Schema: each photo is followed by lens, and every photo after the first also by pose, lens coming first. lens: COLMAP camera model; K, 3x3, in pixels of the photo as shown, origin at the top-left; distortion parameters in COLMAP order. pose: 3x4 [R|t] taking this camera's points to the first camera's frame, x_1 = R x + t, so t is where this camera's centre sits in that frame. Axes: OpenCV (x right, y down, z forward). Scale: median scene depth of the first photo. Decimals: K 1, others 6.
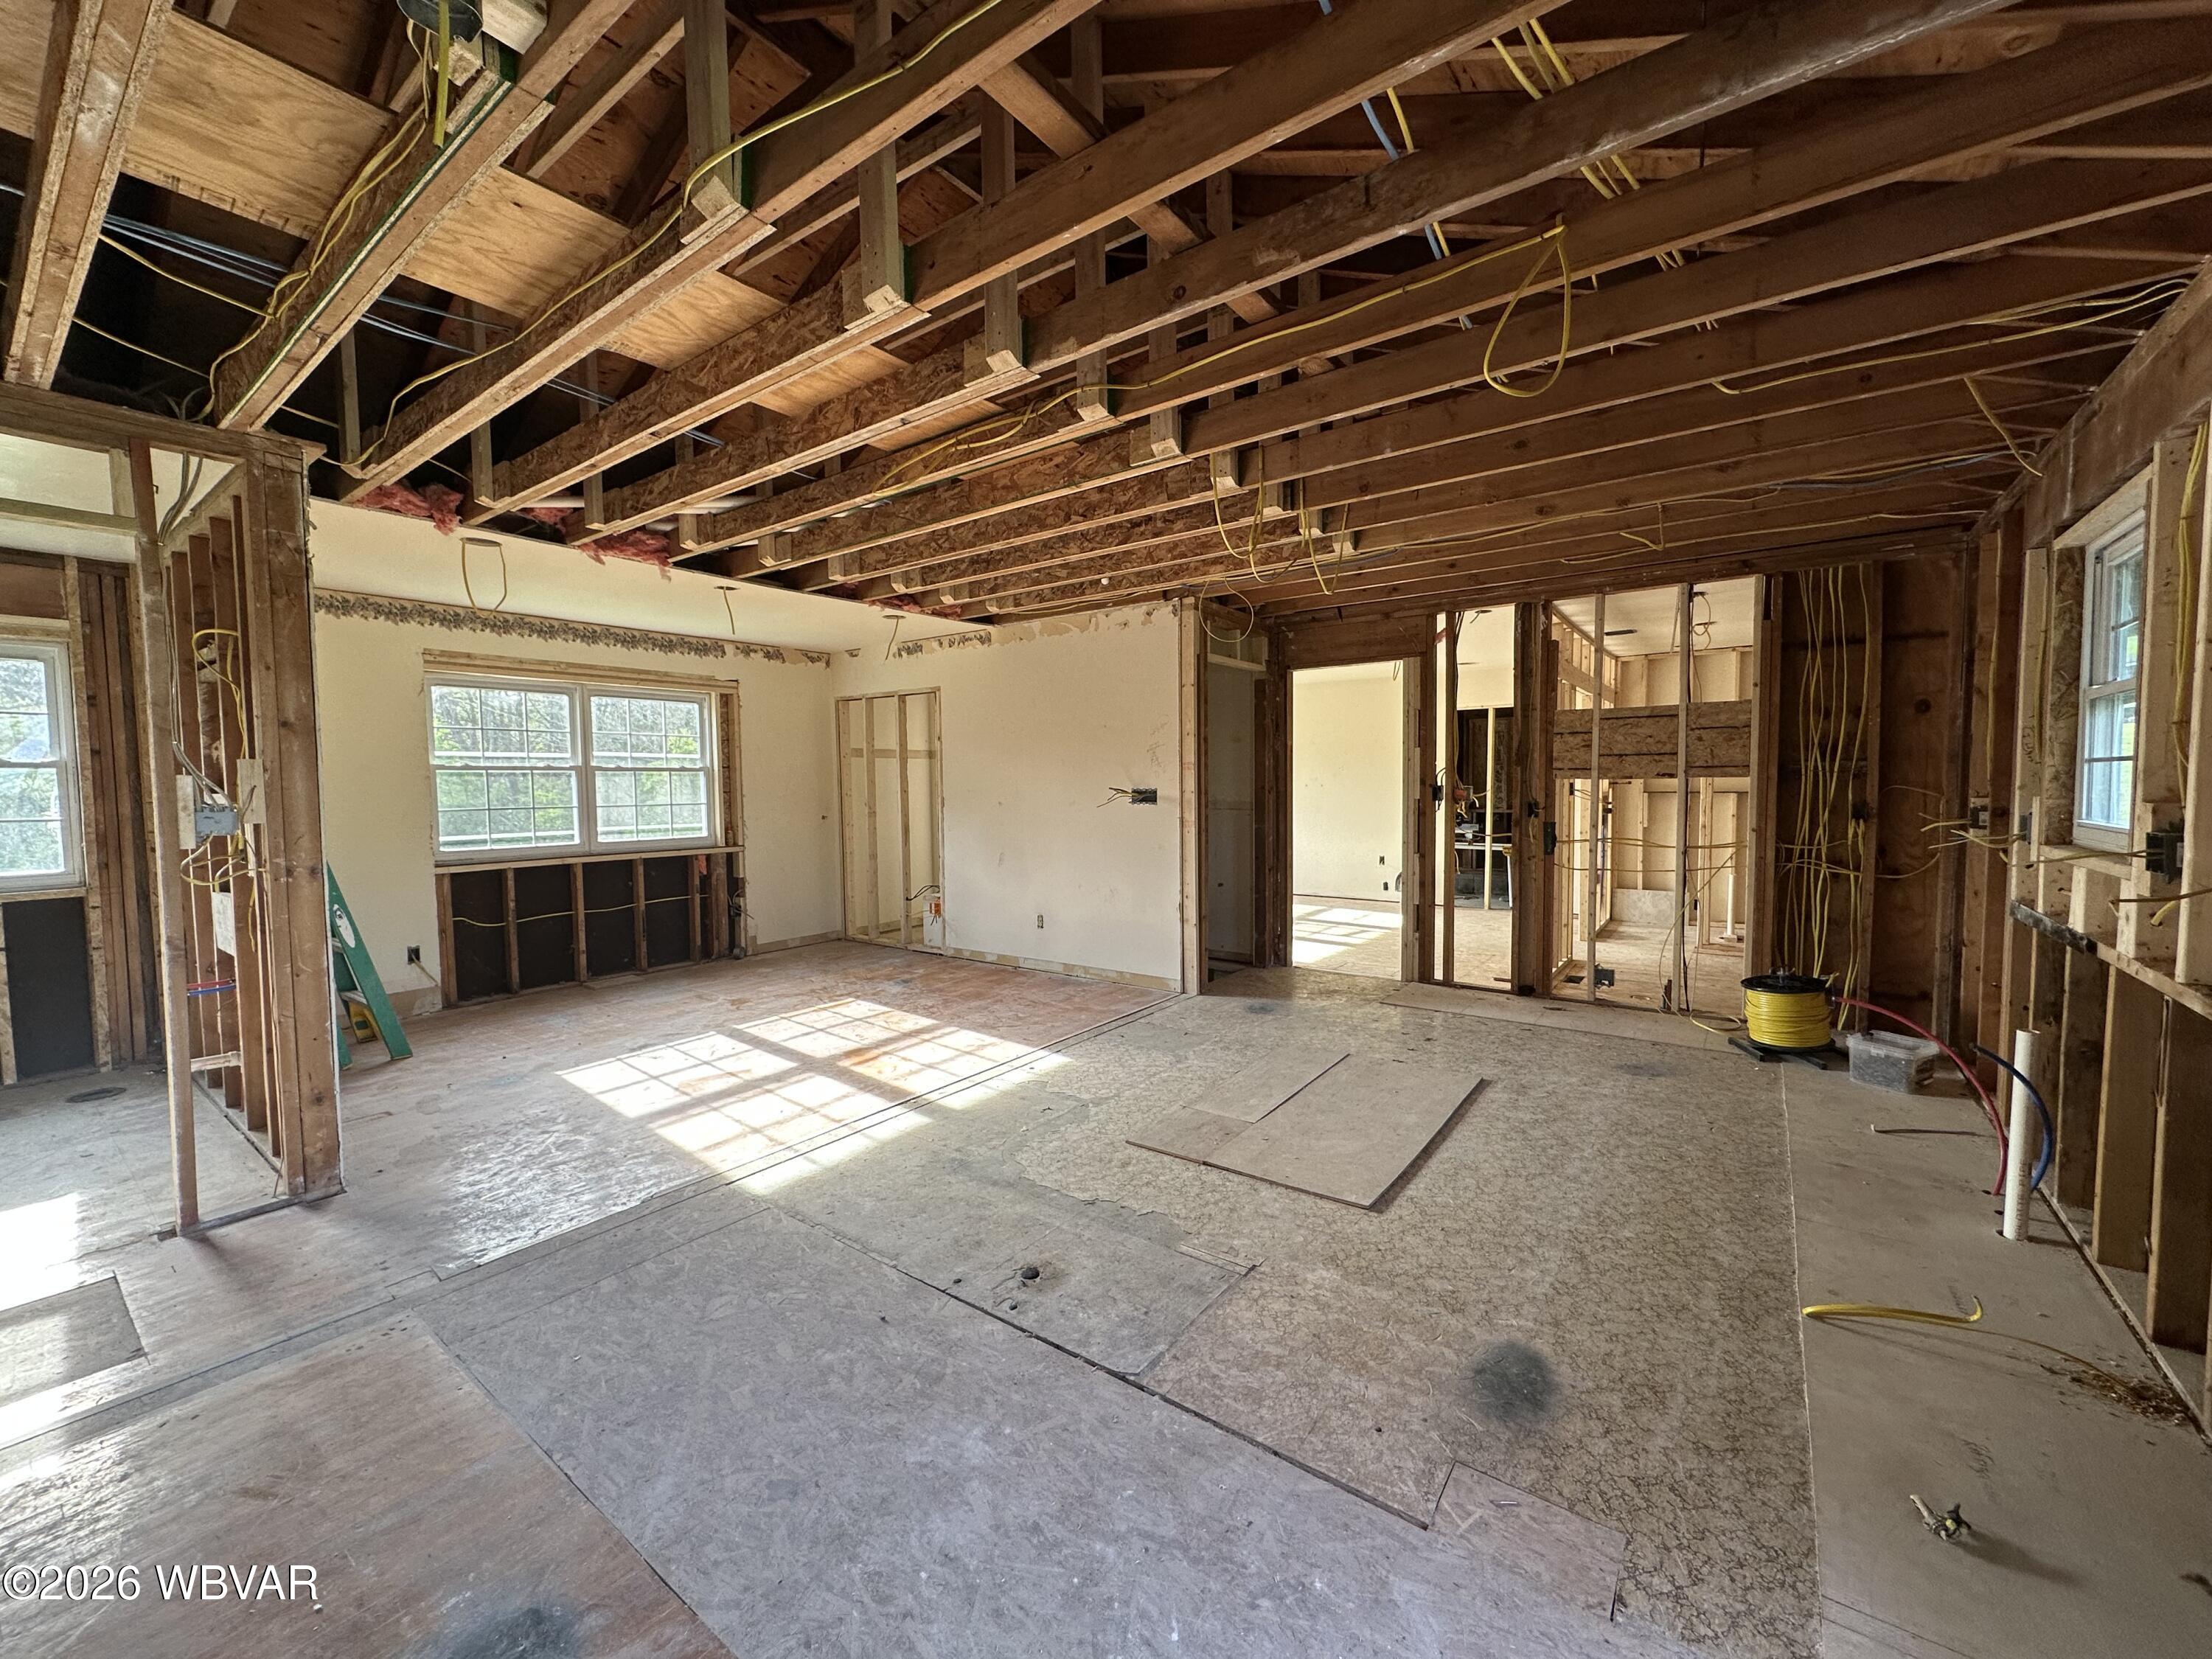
lens RADIAL K [[880.5, 0, 1106.0], [0, 880.5, 831.7], [0, 0, 1]] dist [-0.002510, 0.000260]
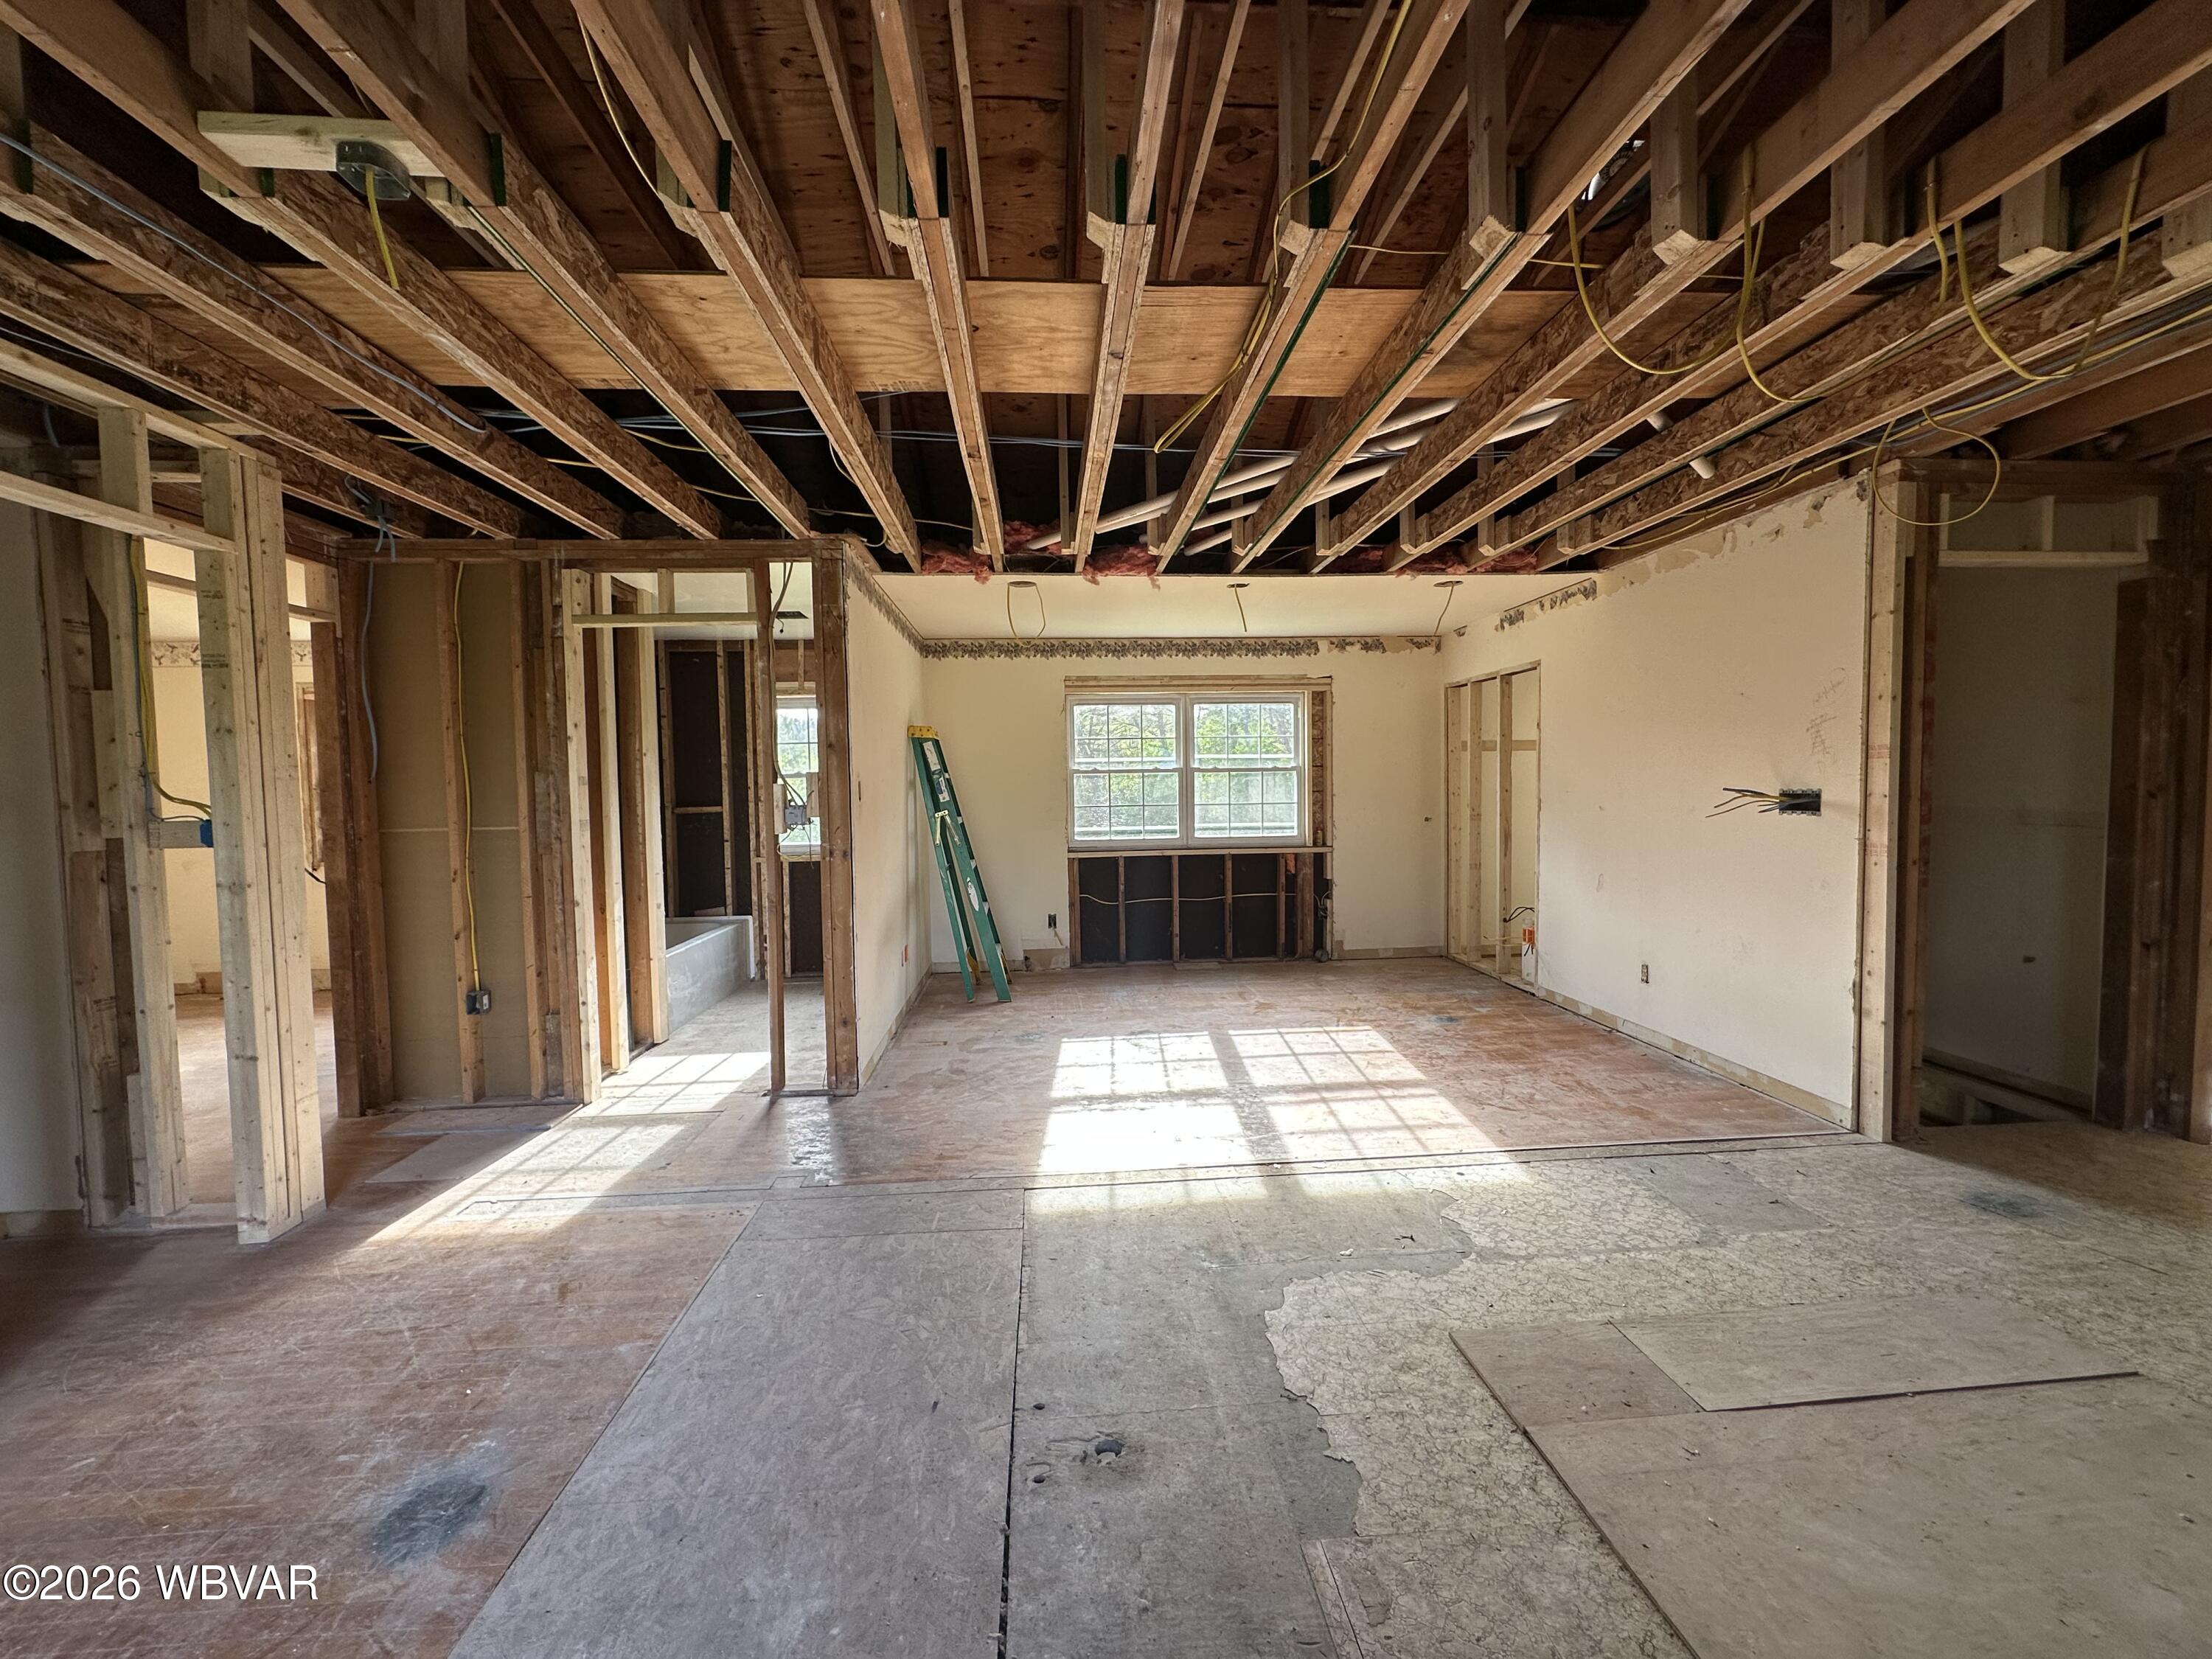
lens RADIAL K [[880.5, 0, 1107.4], [0, 880.5, 831.5], [0, 0, 1]] dist [-0.002510, 0.000260]
pose [[0.649882, 0.037886, -0.759090, 0.226612], [-0.033257, 0.999218, 0.021398, -0.018372], [0.759307, 0.011339, 0.650634, 0.250064]]
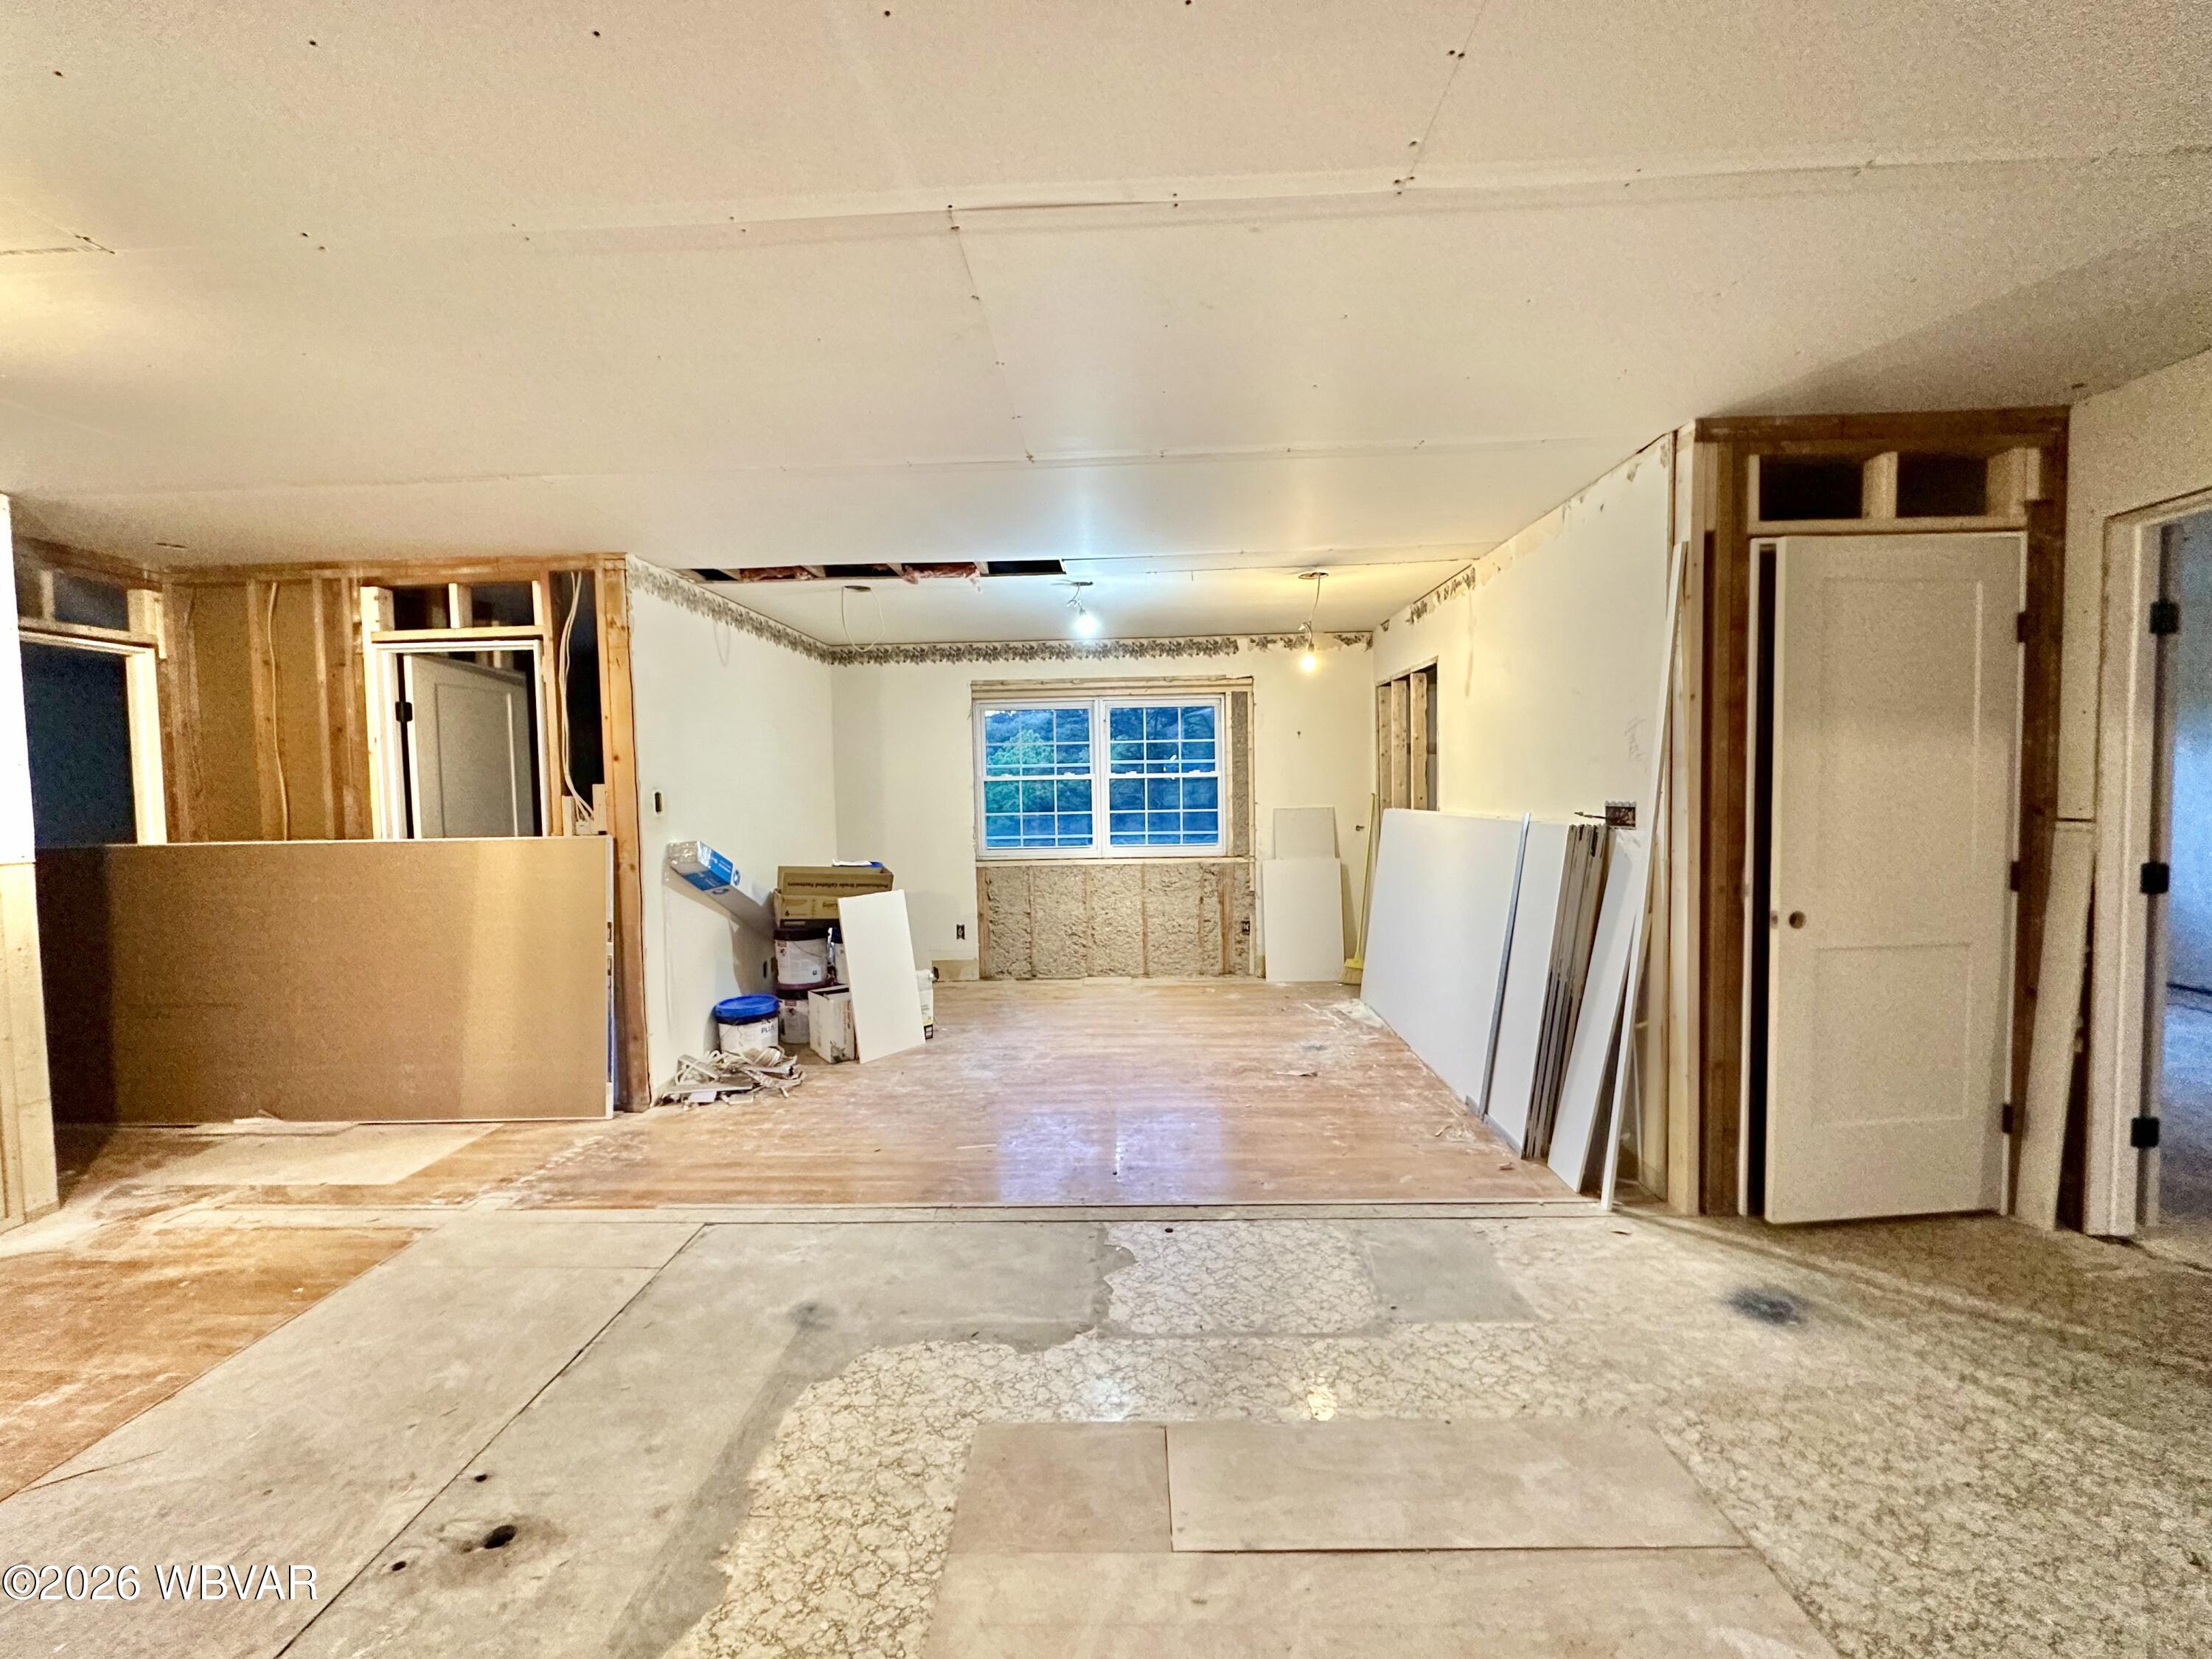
lens RADIAL K [[880.5, 0, 1107.1], [0, 880.5, 832.4], [0, 0, 1]] dist [-0.002510, 0.000260]
pose [[0.566307, 0.040771, -0.823185, 0.355349], [-0.033472, 0.999089, 0.026456, -0.039008], [0.823514, 0.012571, 0.567156, 0.489538]]
